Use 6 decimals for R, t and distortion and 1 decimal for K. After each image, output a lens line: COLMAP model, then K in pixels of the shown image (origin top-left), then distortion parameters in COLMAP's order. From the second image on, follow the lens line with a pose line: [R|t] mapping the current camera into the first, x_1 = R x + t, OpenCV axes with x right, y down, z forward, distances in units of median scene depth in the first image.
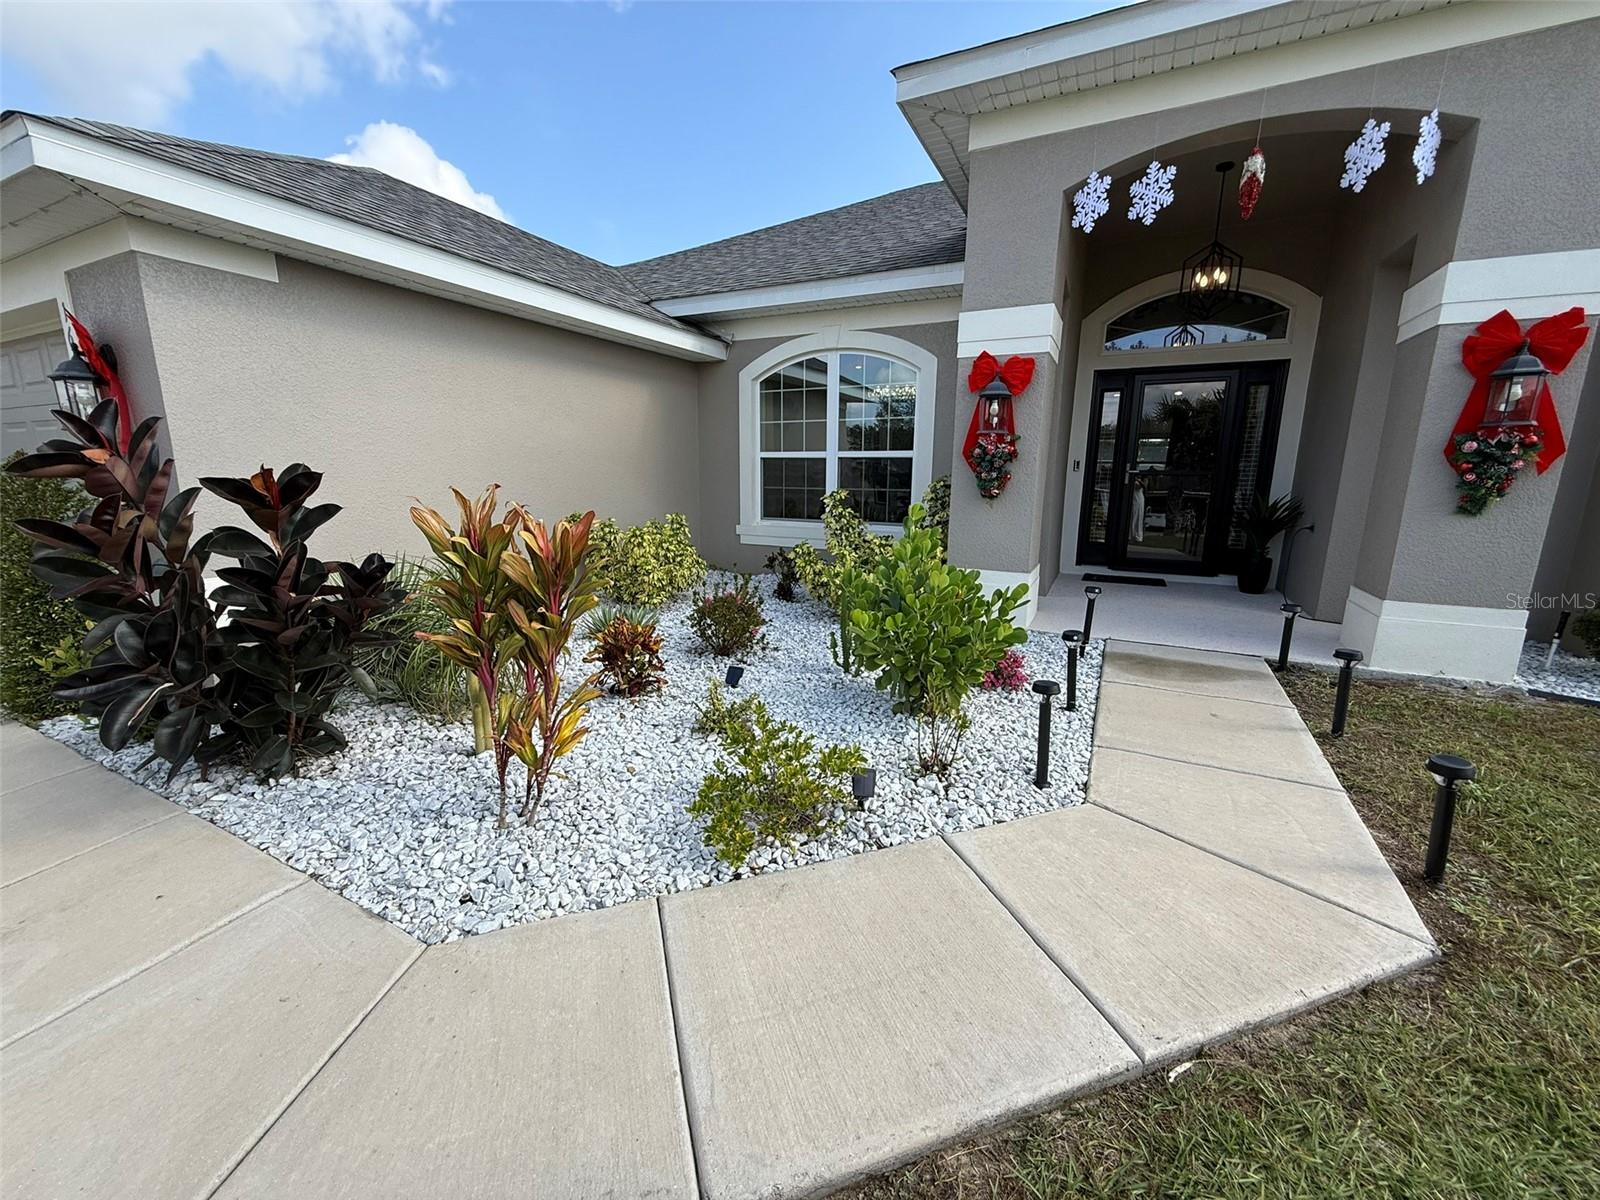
lens RADIAL K [[633.6, 0, 800.0], [0, 633.6, 600.0], [0, 0, 1]] dist [-0.000817, -0.000044]
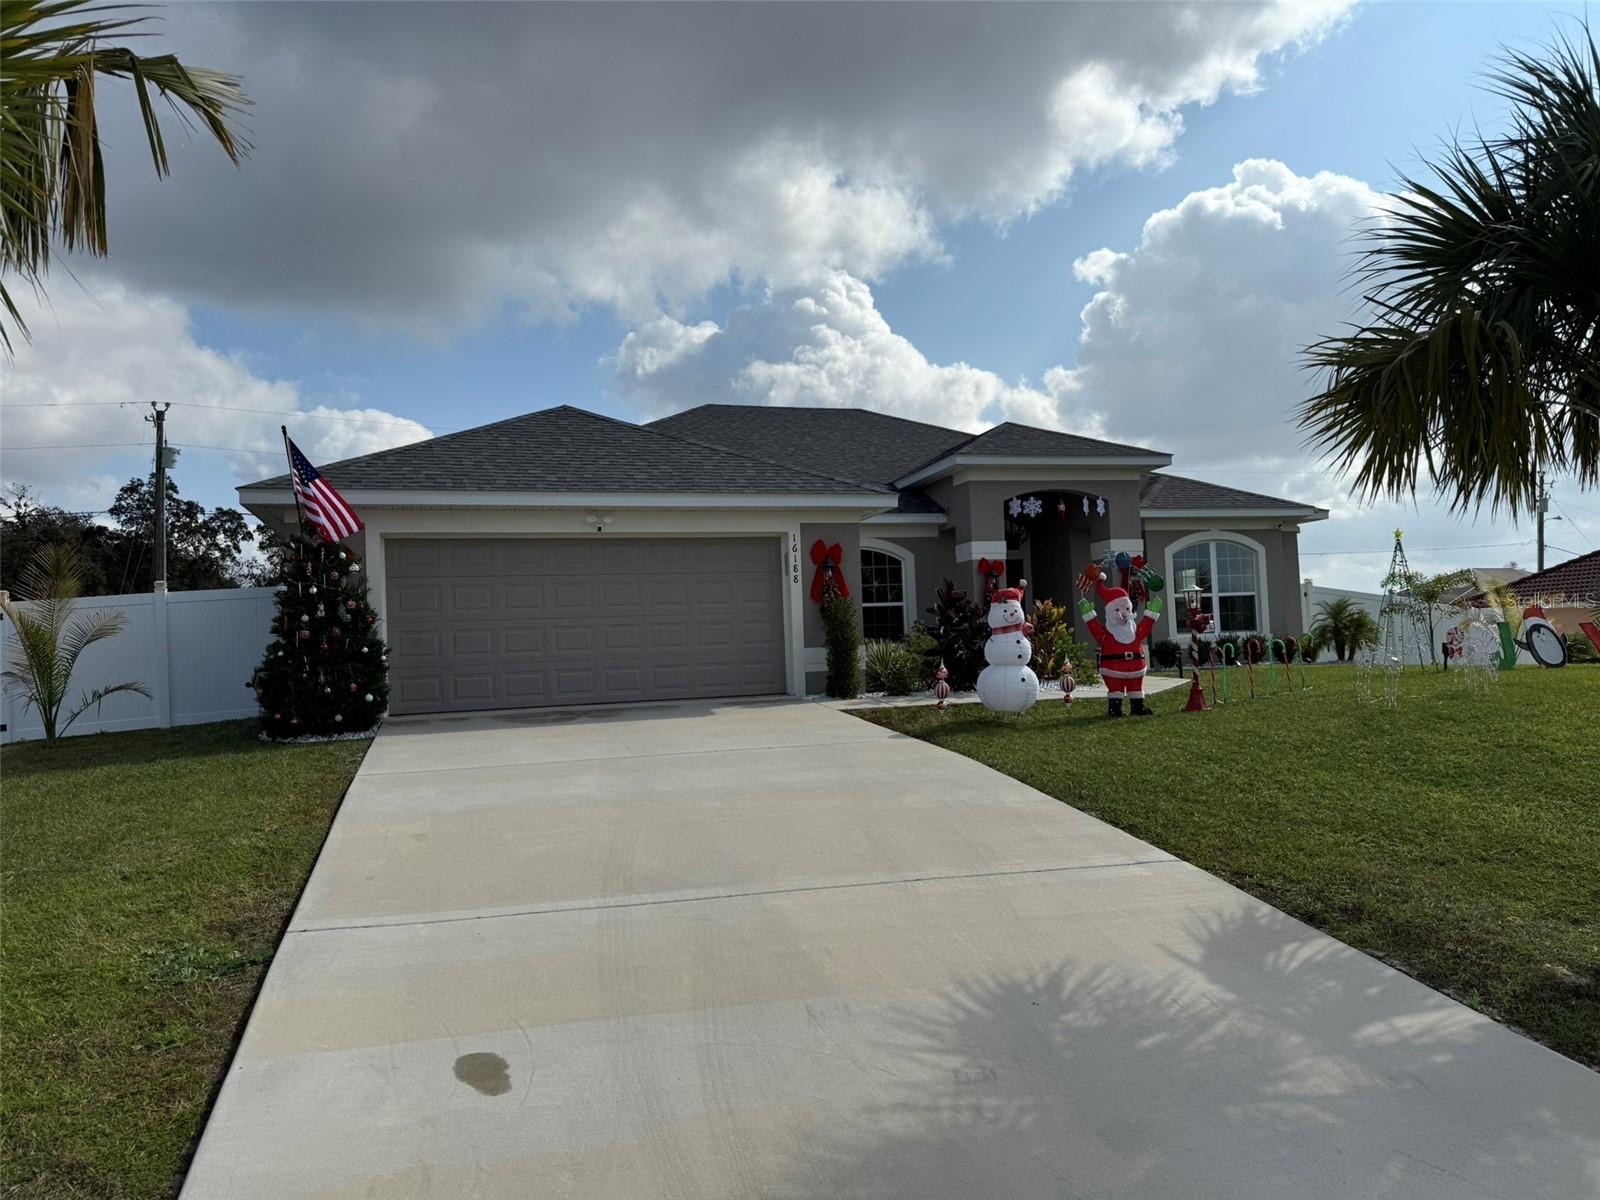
lens RADIAL K [[1097.4, 0, 800.0], [0, 1097.4, 600.0], [0, 0, 1]] dist [0.141350, -0.237589]
pose [[0.721621, -0.003523, 0.692279, -3.263040], [0.185930, 0.964233, -0.188903, 0.437739], [-0.666853, 0.265032, 0.696466, -1.460043]]
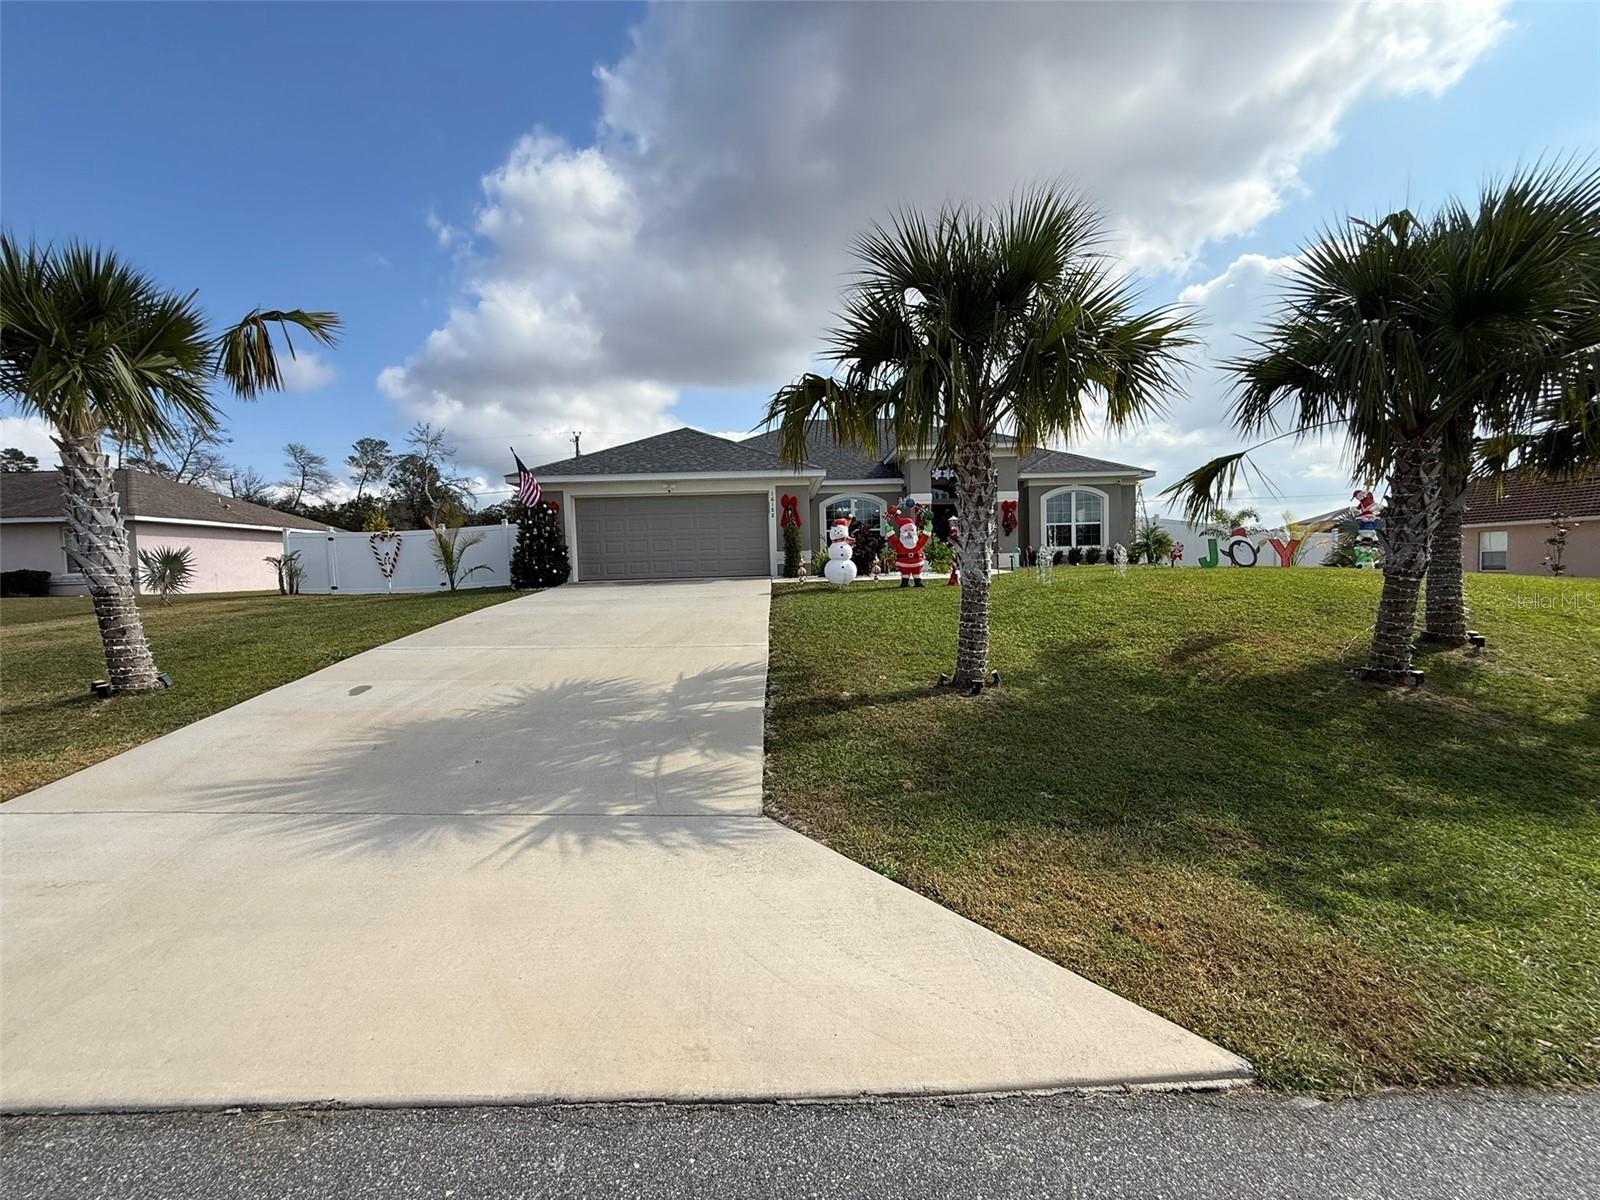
lens RADIAL K [[634.0, 0, 800.0], [0, 634.0, 600.0], [0, 0, 1]] dist [0.001950, 0.000413]
pose [[0.878368, -0.056938, 0.474581, -2.595679], [0.131841, 0.983224, -0.126053, 0.713262], [-0.459442, 0.173290, 0.871139, -2.347995]]
